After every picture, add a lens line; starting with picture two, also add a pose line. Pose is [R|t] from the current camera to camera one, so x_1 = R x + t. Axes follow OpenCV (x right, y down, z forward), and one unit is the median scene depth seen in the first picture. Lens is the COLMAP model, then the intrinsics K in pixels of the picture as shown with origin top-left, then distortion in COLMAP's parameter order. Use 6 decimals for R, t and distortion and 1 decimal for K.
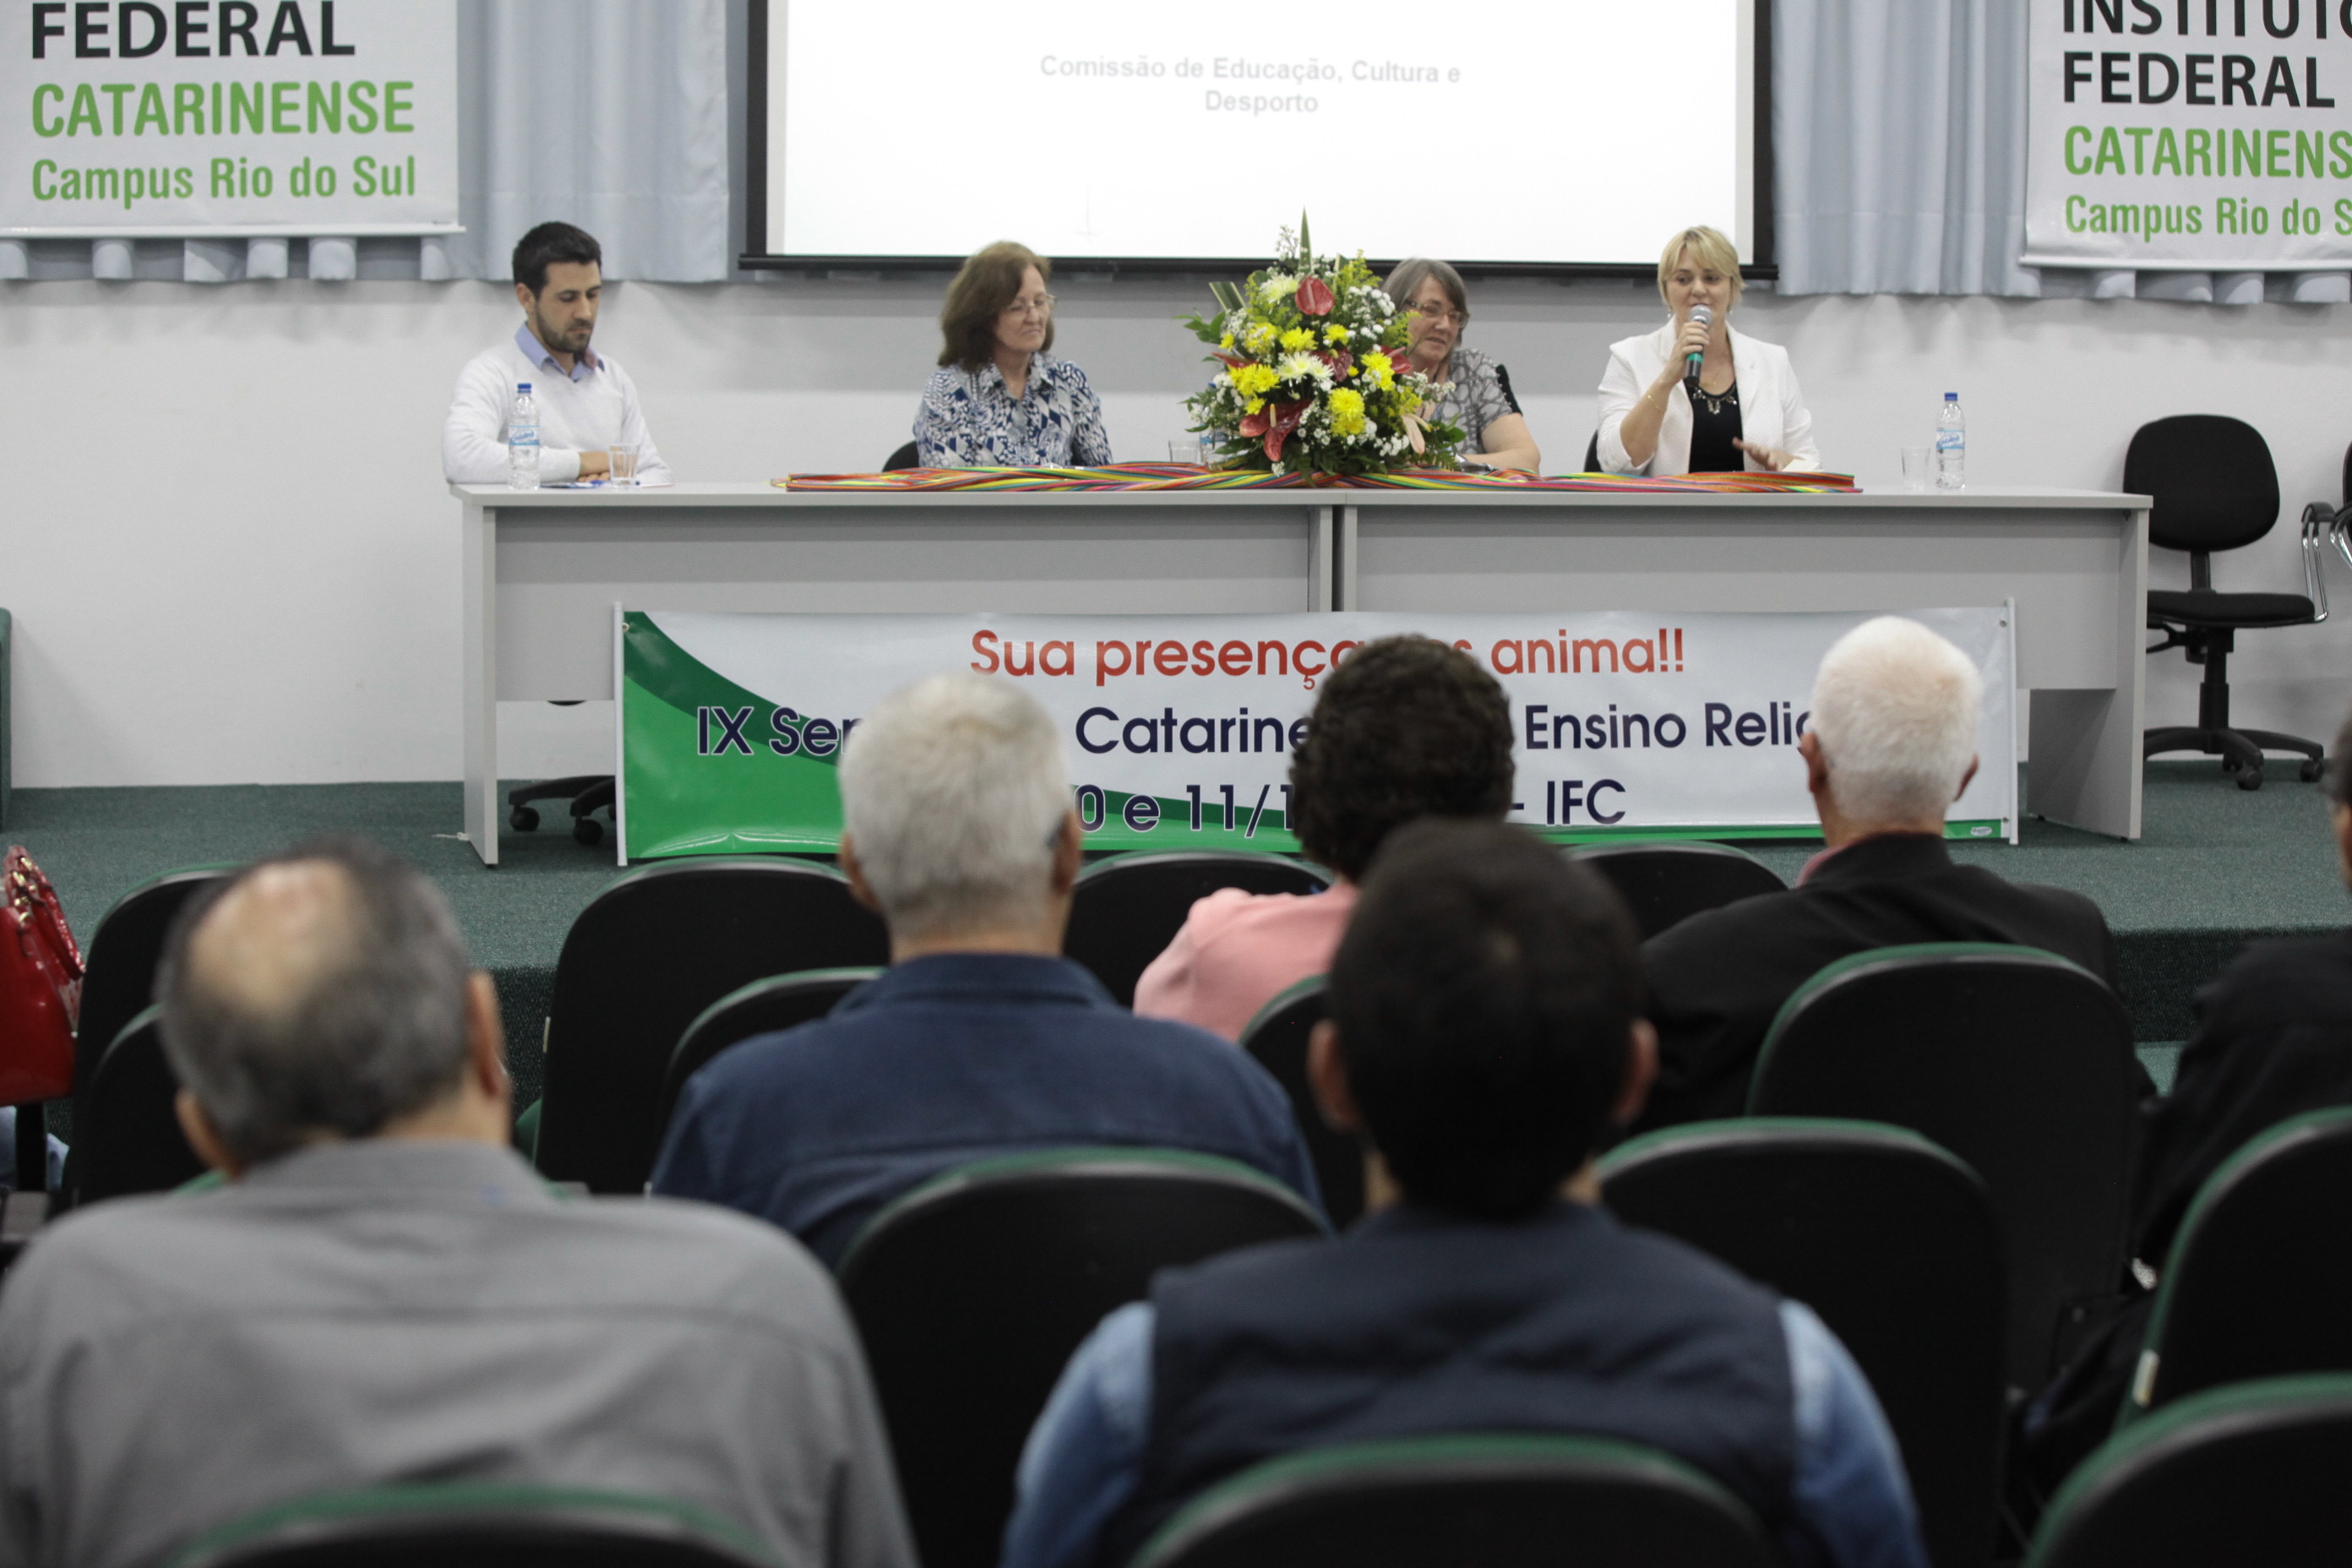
lens RADIAL K [[4977.5, 0, 1287.3], [0, 4977.5, 724.0], [0, 0, 1]] dist [-0.311410, 0.188396]
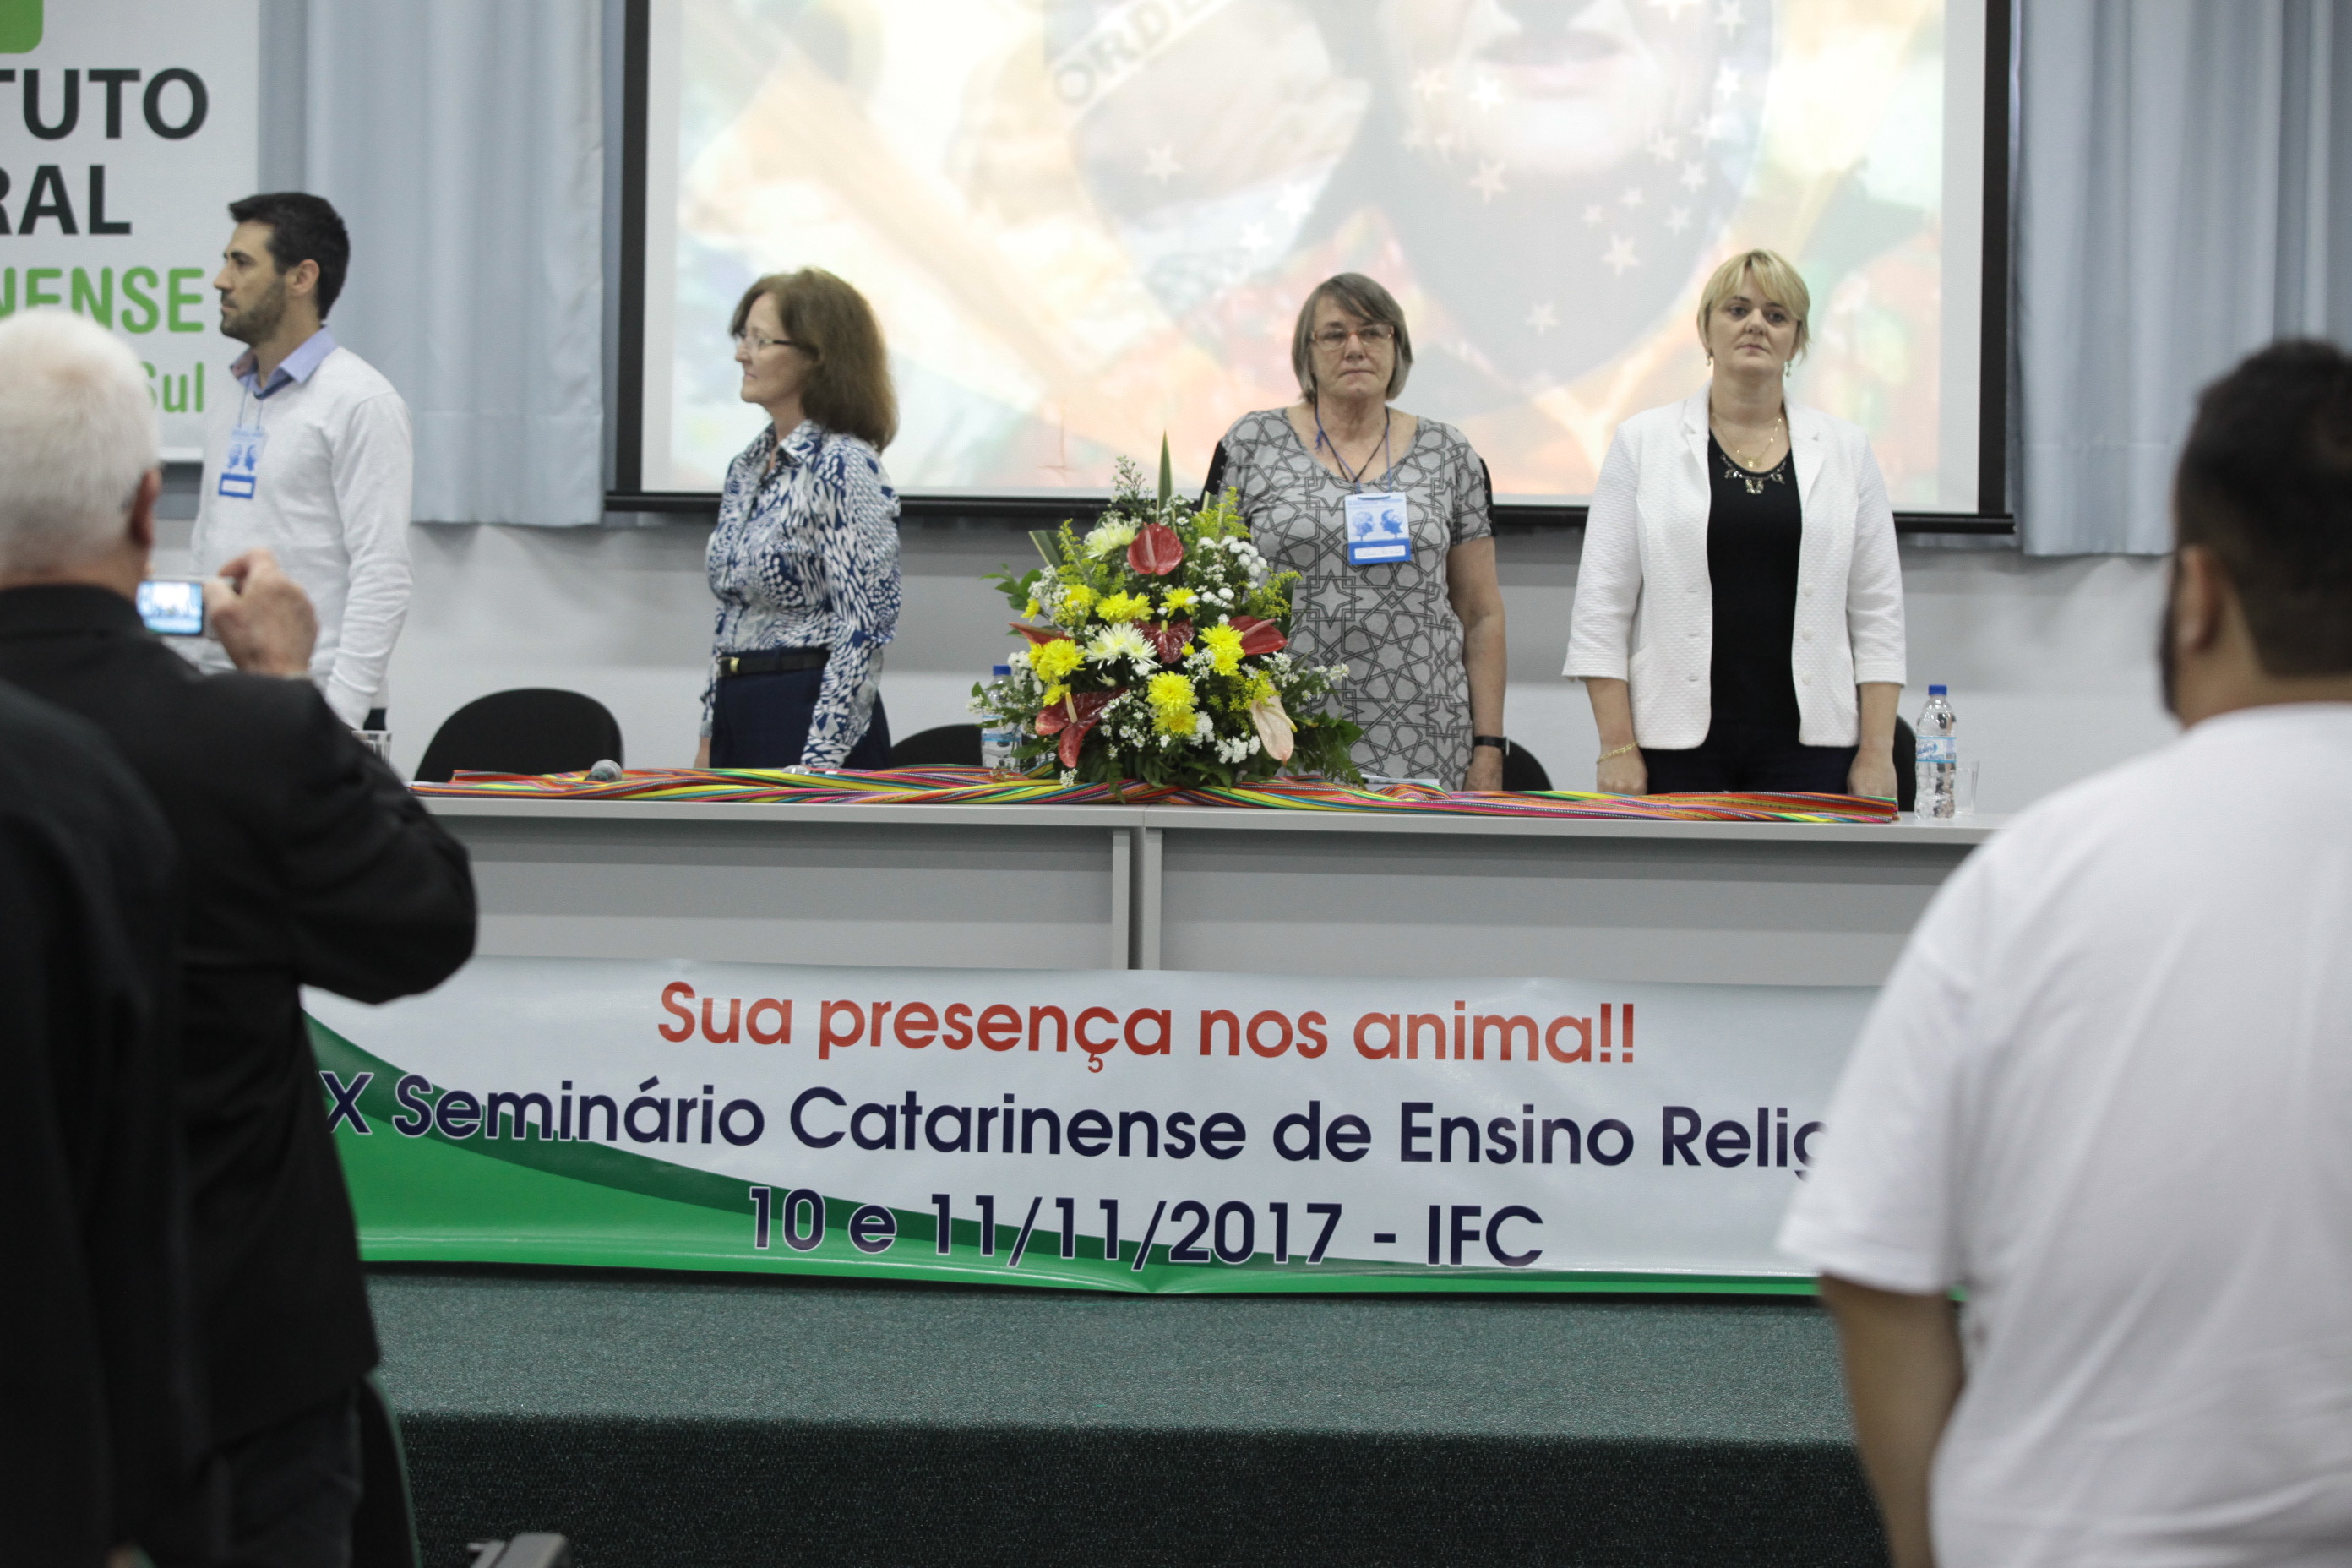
lens RADIAL K [[6054.1, 0, 1170.6], [0, 6054.1, 831.9], [0, 0, 1]] dist [-0.134849, -0.329893]
pose [[0.964698, 0.018944, -0.262676, 0.249061], [-0.030166, 0.998793, -0.038754, -0.007940], [0.261624, 0.045309, 0.964106, 0.118219]]
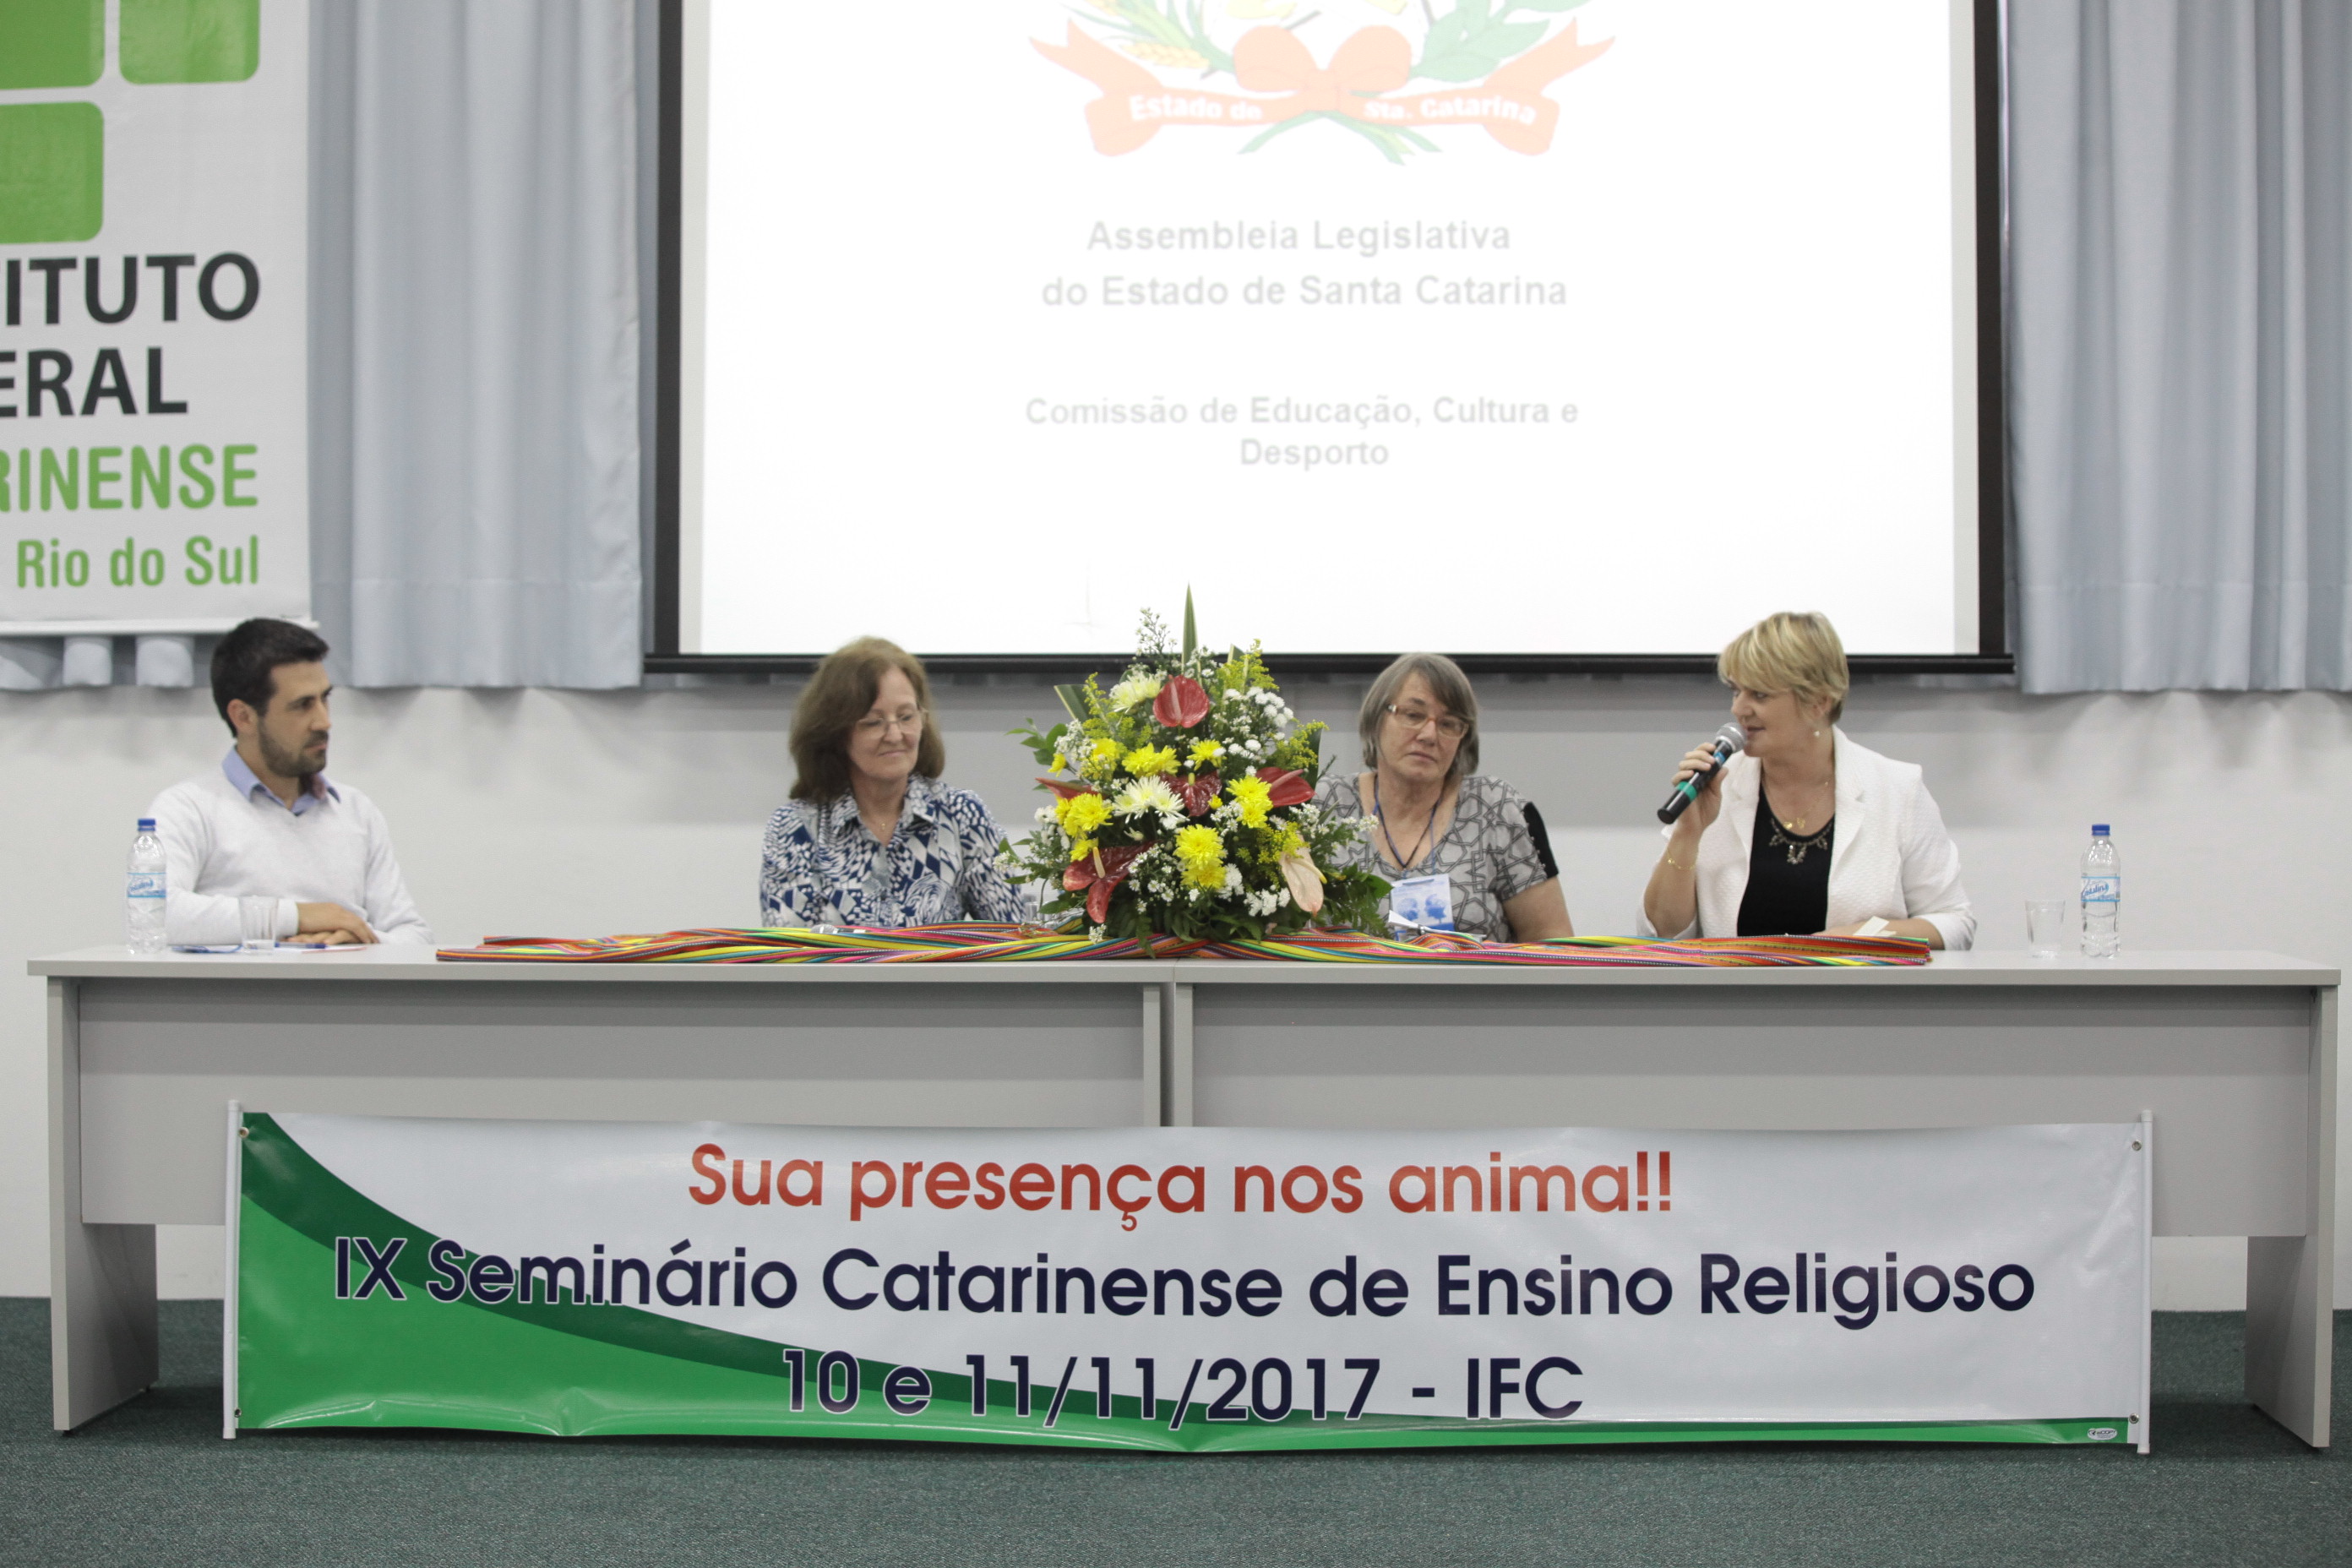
lens RADIAL K [[4966.7, 0, 1176.0], [0, 4966.7, 784.0], [0, 0, 1]] dist [-0.302431, 0.268106]
pose [[0.963997, -0.004199, -0.265880, 0.203762], [-0.014489, 0.997560, -0.068288, -0.022560], [0.265518, 0.069681, 0.961584, 0.279216]]
